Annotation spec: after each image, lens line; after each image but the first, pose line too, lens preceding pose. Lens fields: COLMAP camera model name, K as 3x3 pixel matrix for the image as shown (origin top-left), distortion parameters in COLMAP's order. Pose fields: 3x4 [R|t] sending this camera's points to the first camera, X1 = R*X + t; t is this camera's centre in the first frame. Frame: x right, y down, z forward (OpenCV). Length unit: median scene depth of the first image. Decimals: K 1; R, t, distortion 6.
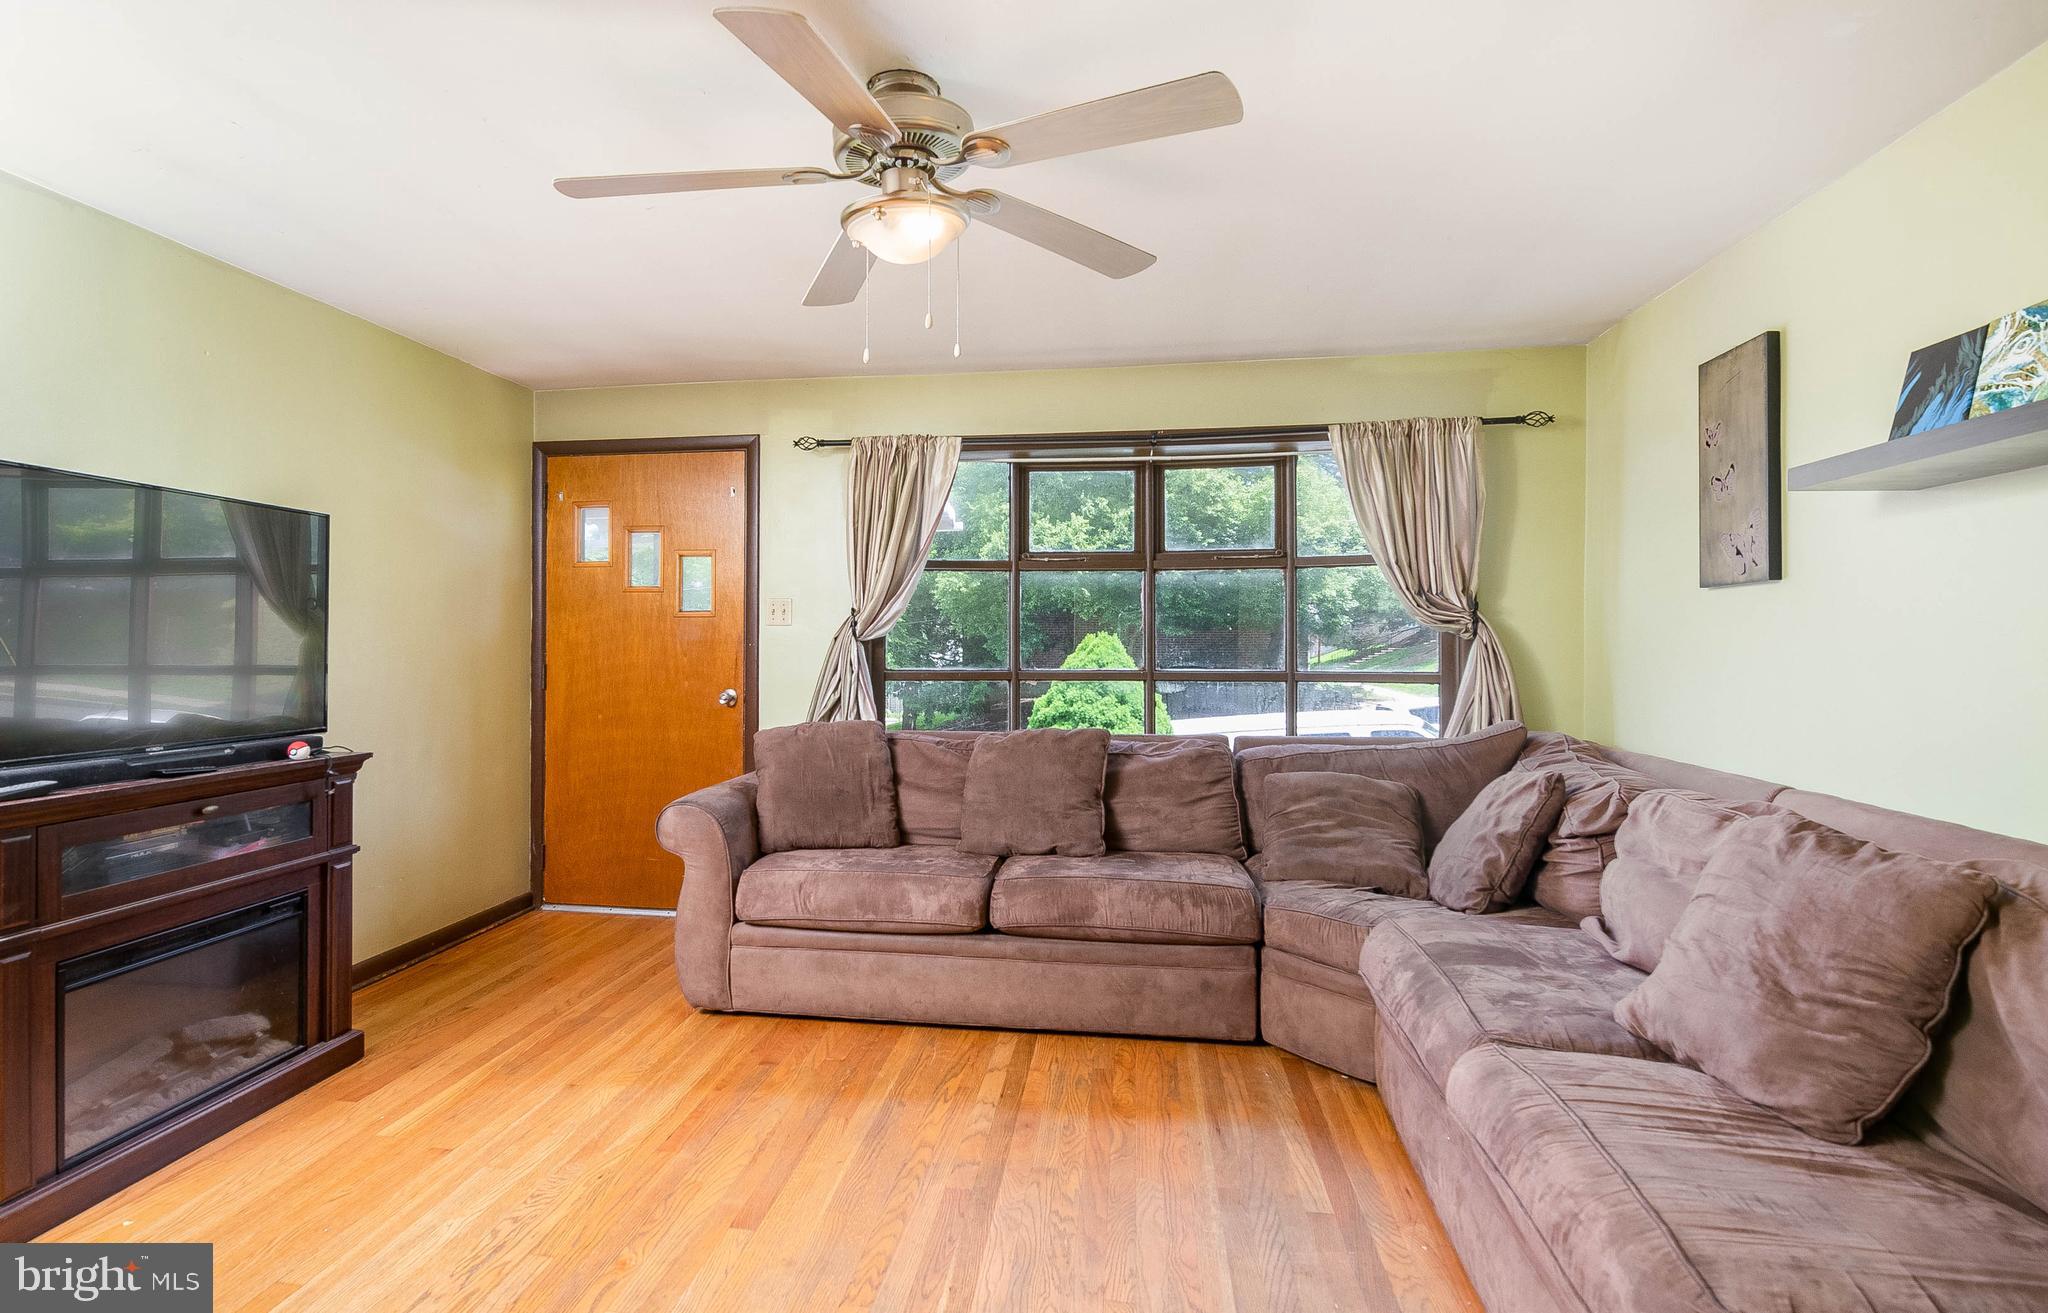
lens RADIAL K [[986.9, 0, 986.0], [0, 986.9, 636.8], [0, 0, 1]] dist [0.014236, -0.019716]
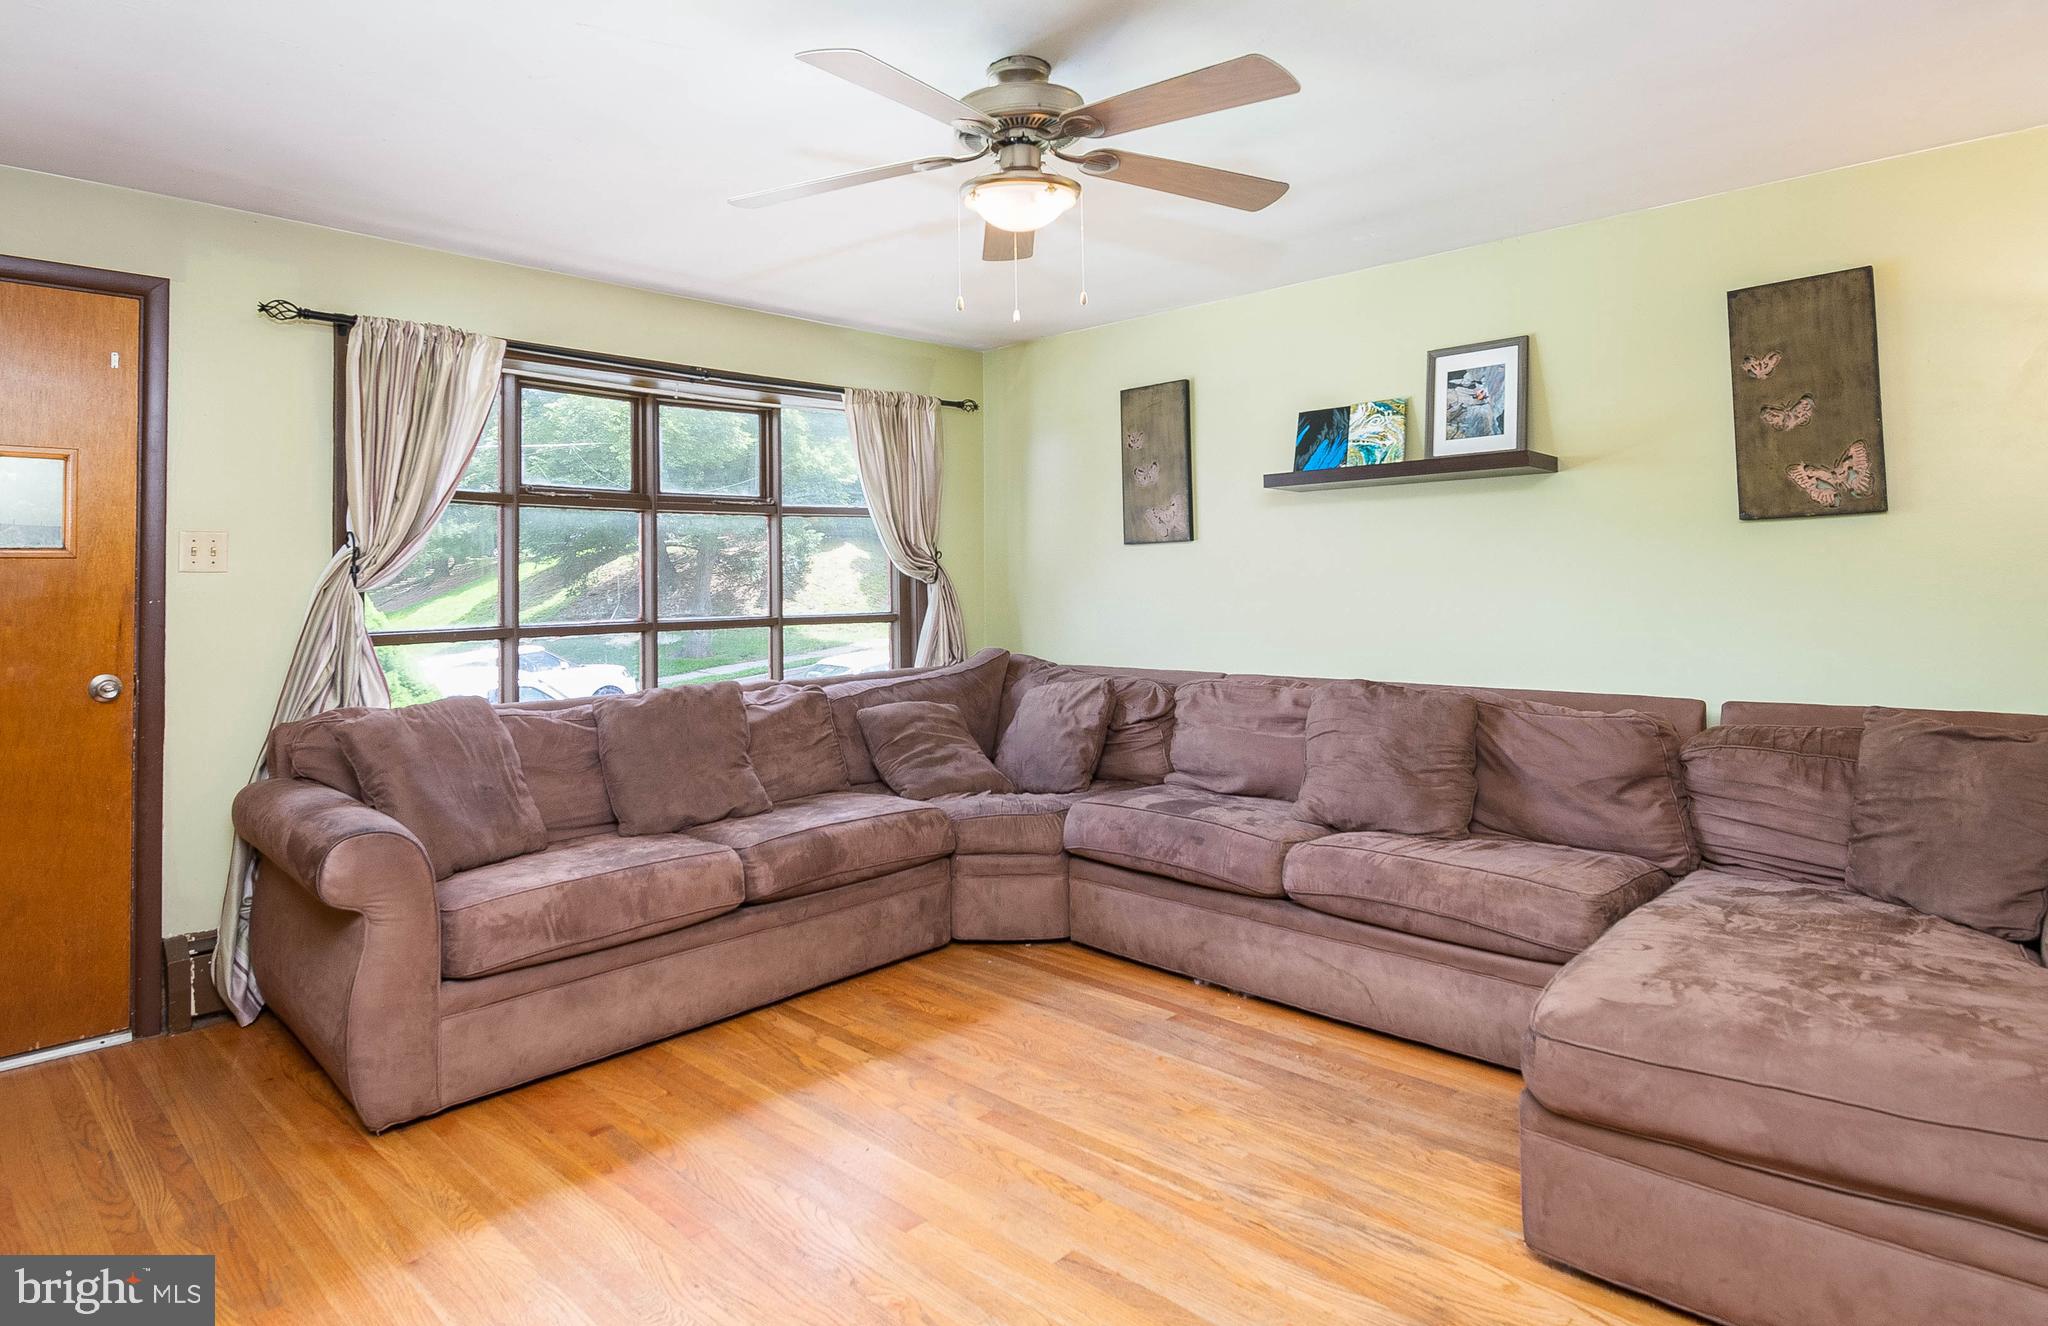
lens RADIAL K [[1118.8, 0, 925.8], [0, 1118.8, 544.0], [0, 0, 1]] dist [0.000758, 0.000479]
pose [[0.612234, 0.018481, 0.790461, -0.688730], [0.011125, 0.999426, -0.031983, -0.001499], [-0.790598, 0.028375, 0.611677, 0.216291]]
